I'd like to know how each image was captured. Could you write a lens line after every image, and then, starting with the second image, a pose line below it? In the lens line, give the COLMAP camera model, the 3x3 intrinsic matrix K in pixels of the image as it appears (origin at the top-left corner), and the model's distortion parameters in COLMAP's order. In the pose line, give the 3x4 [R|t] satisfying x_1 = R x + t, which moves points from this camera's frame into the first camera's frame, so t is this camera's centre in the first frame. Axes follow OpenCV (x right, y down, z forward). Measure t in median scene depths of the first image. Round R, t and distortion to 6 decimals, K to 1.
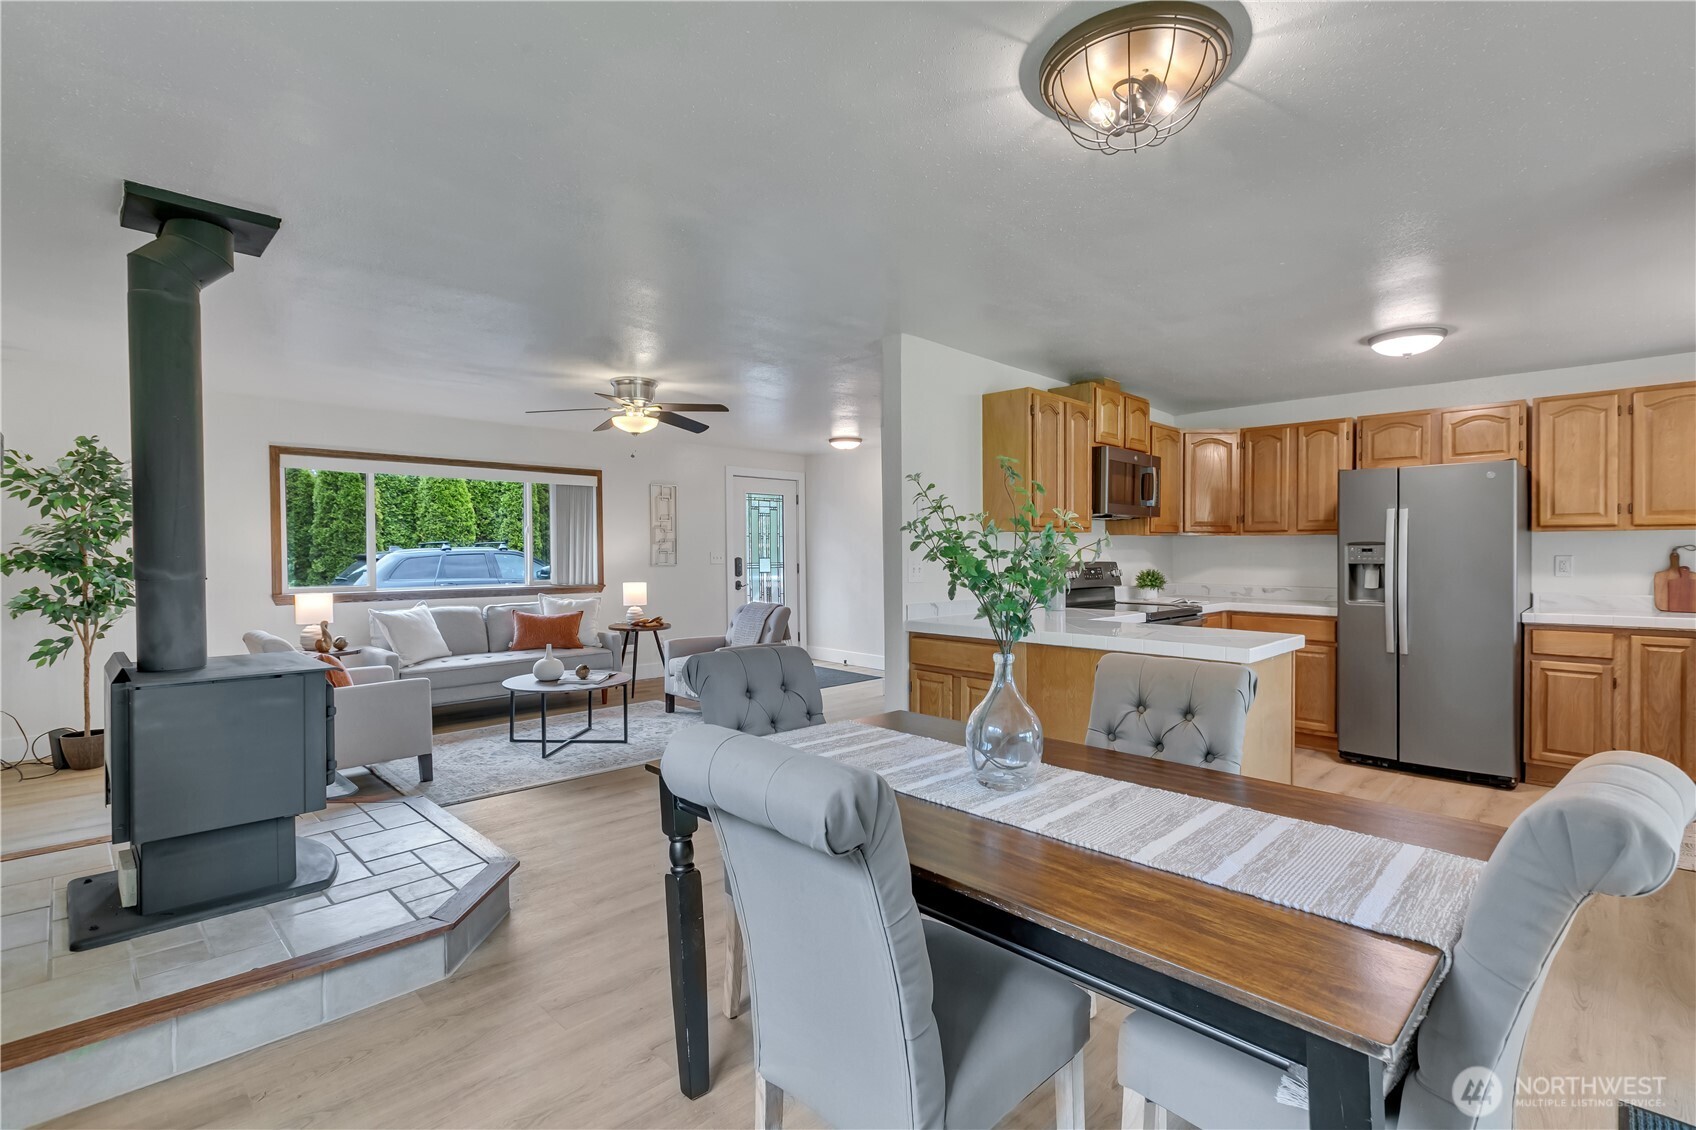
lens RADIAL K [[786.7, 0, 846.6], [0, 786.7, 564.7], [0, 0, 1]] dist [-0.001019, -0.002230]
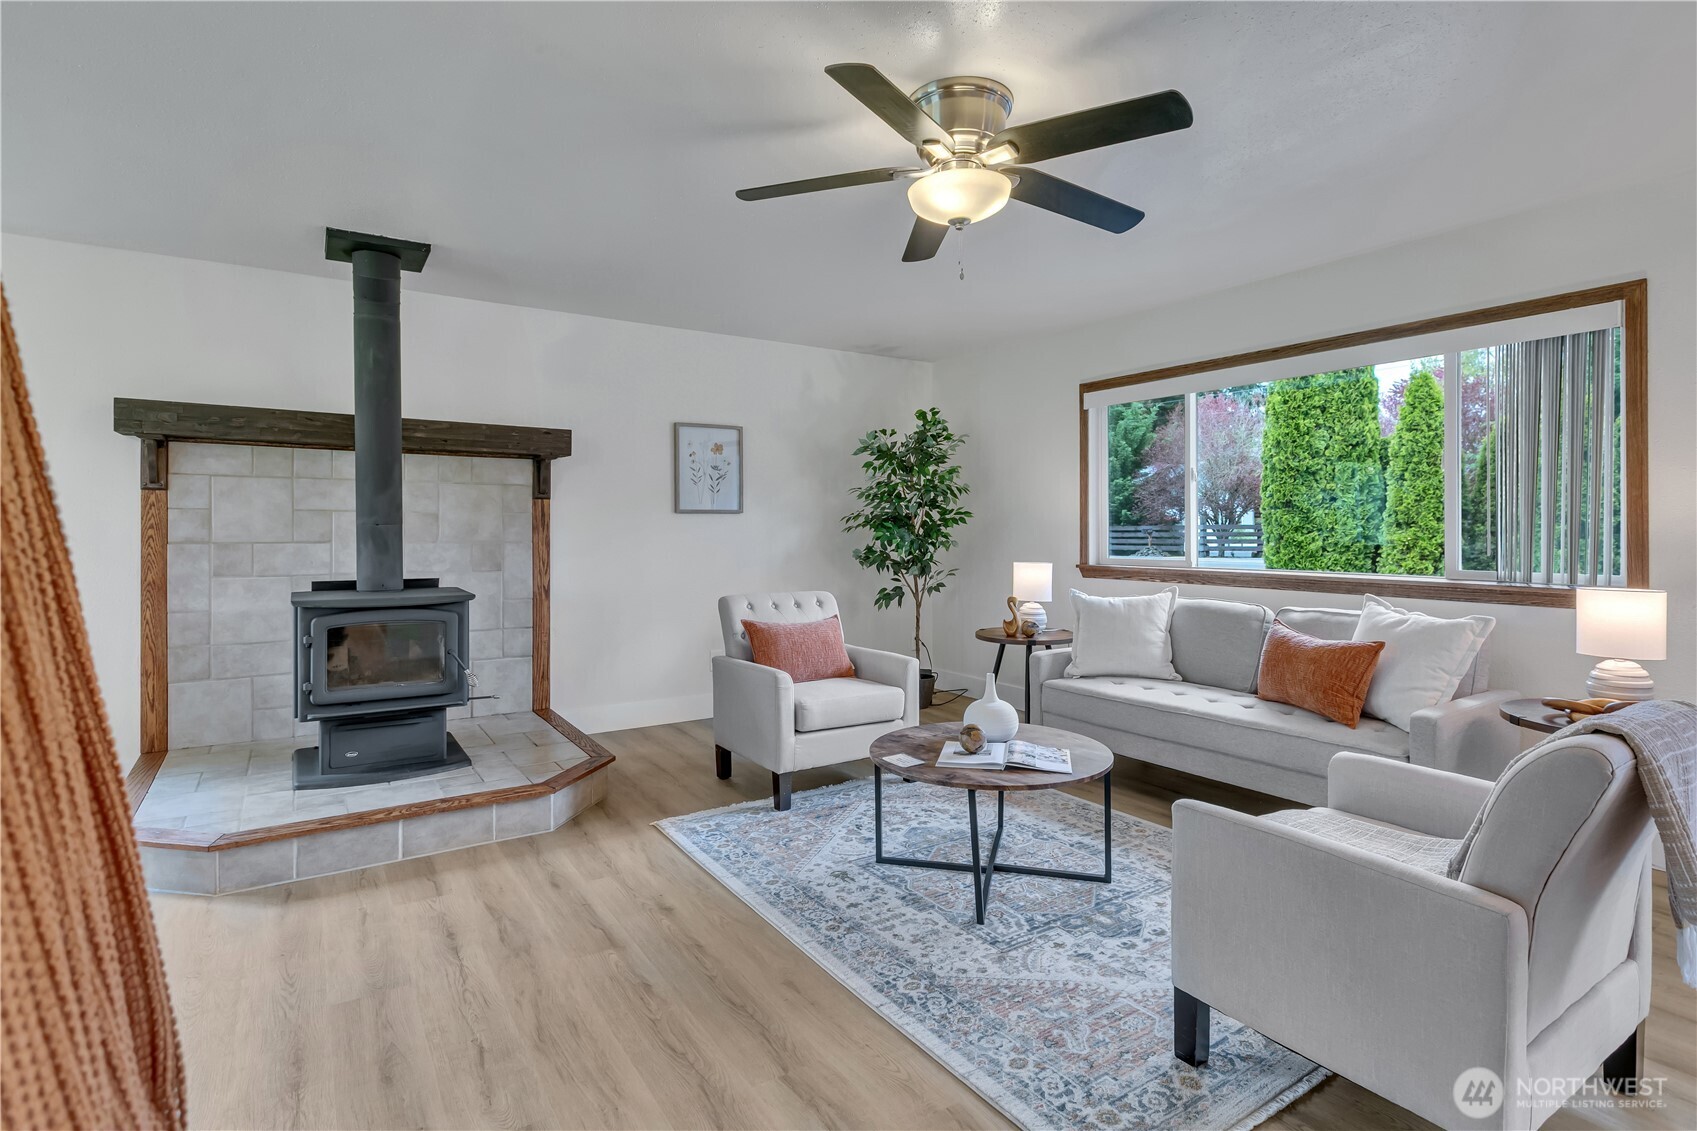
lens RADIAL K [[867.4, 0, 869.6], [0, 867.4, 537.6], [0, 0, 1]] dist [-0.001700, 0.000194]
pose [[-0.190641, 0.008376, -0.981624, 0.250405], [-0.019086, 0.999743, 0.012237, 0.003053], [0.981474, 0.021068, -0.190432, 1.197770]]
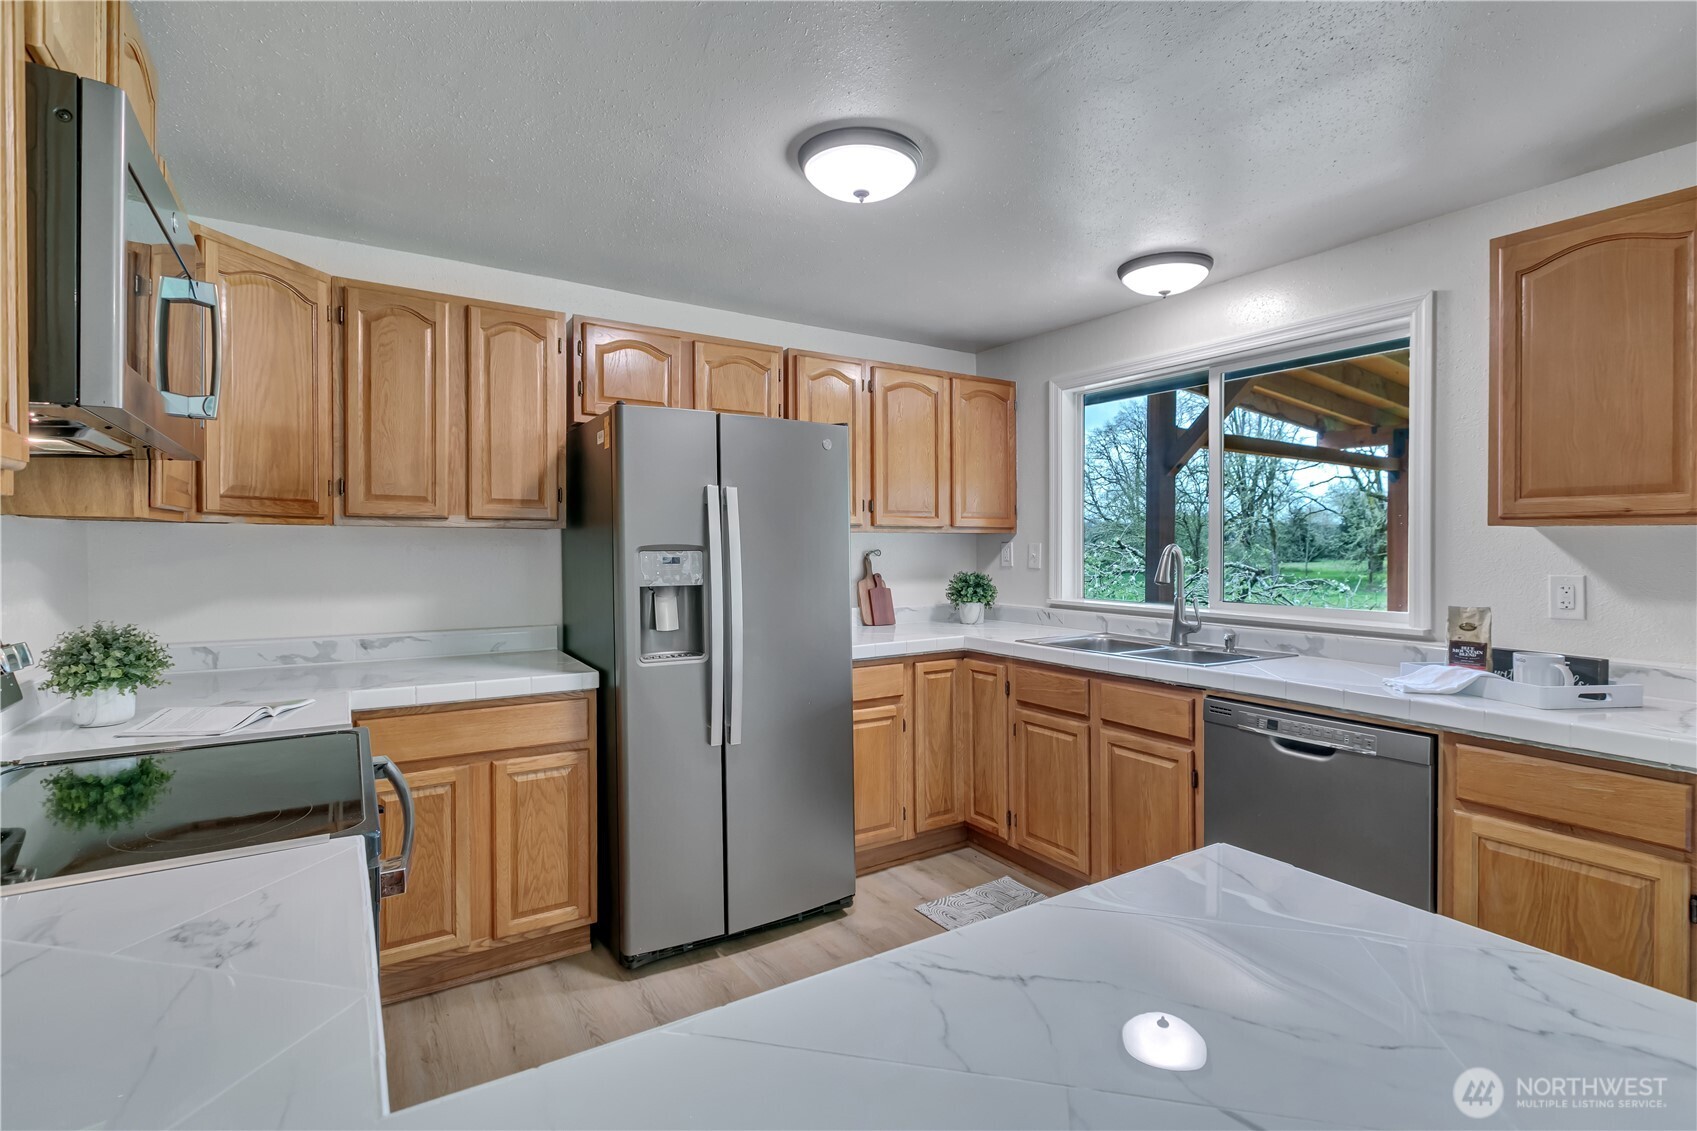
lens RADIAL K [[787.2, 0, 866.9], [0, 787.2, 550.7], [0, 0, 1]] dist [-0.001019, -0.002230]
pose [[0.203192, -0.005561, 0.979123, 0.173589], [0.013874, 0.999900, 0.002800, -0.025571], [-0.979041, 0.013015, 0.203249, 0.785700]]
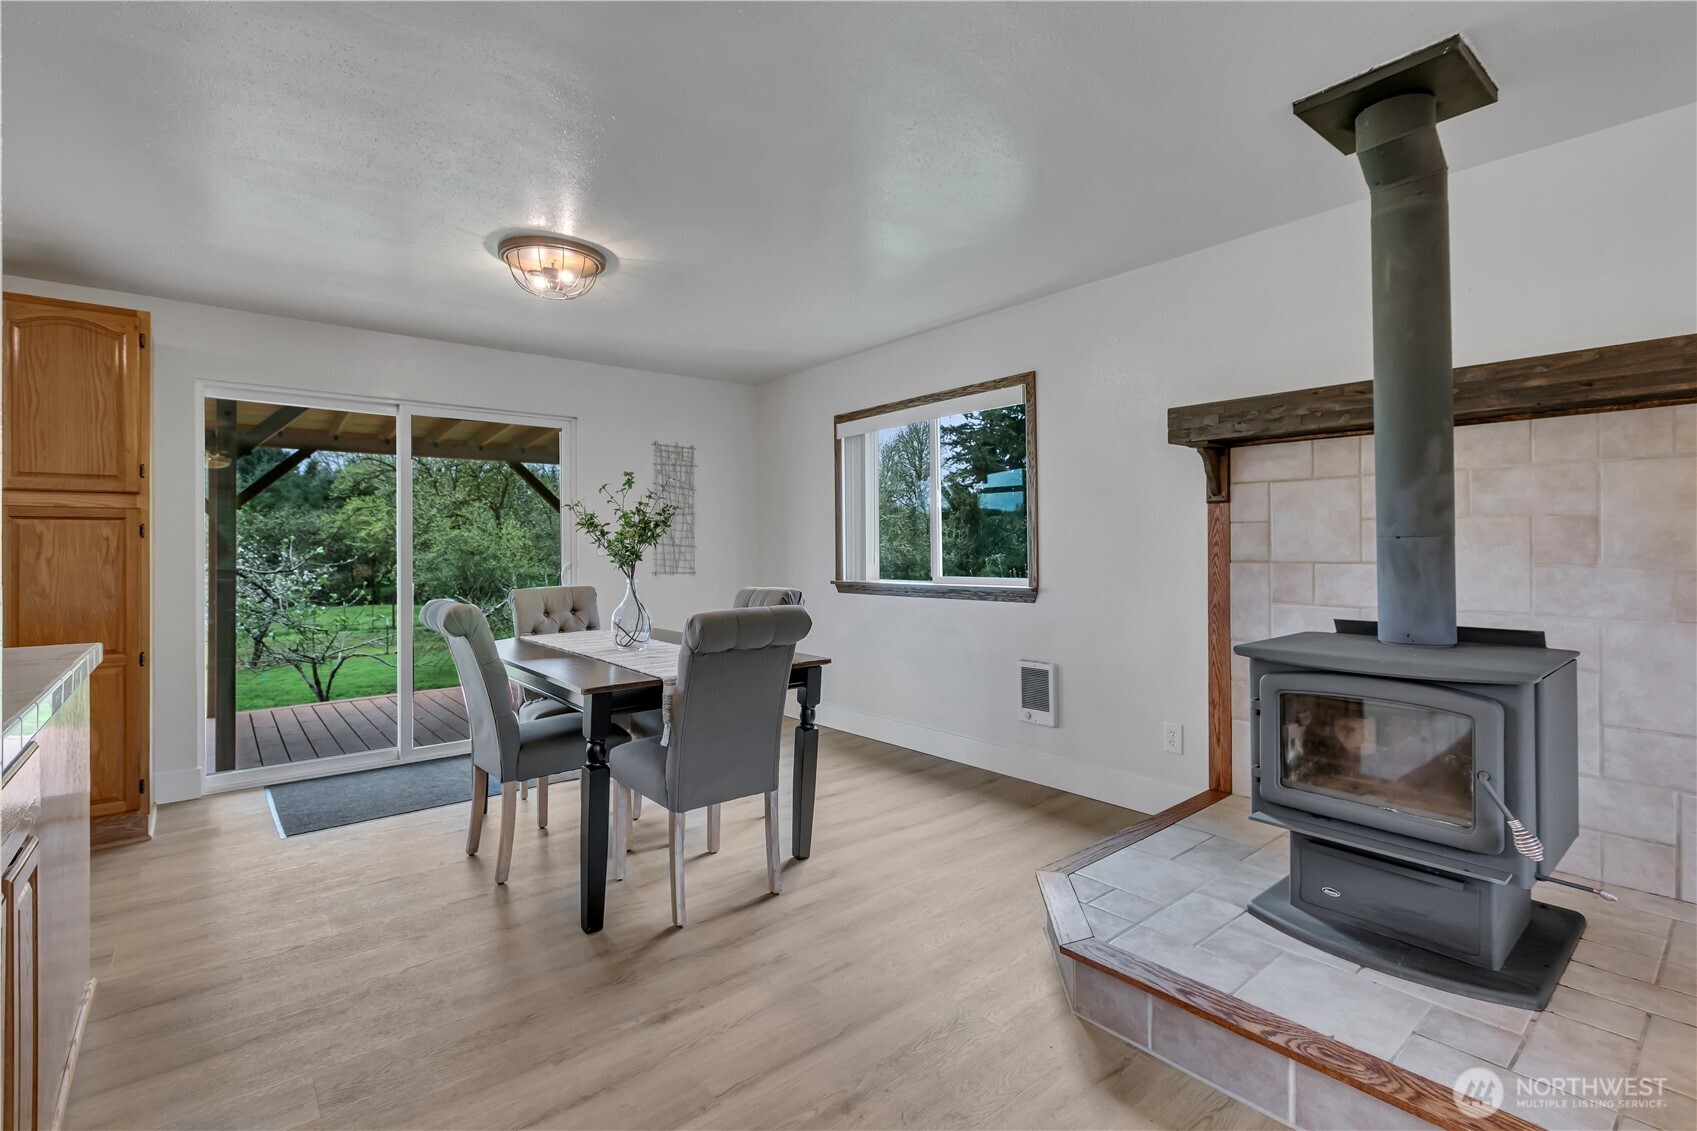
lens RADIAL K [[787.2, 0, 853.8], [0, 787.2, 546.1], [0, 0, 1]] dist [-0.001019, -0.002230]
pose [[-0.996727, 0.007137, 0.080530, -0.181460], [0.008366, 0.999853, 0.014938, 0.005367], [-0.080412, 0.015563, -0.996640, 1.074188]]
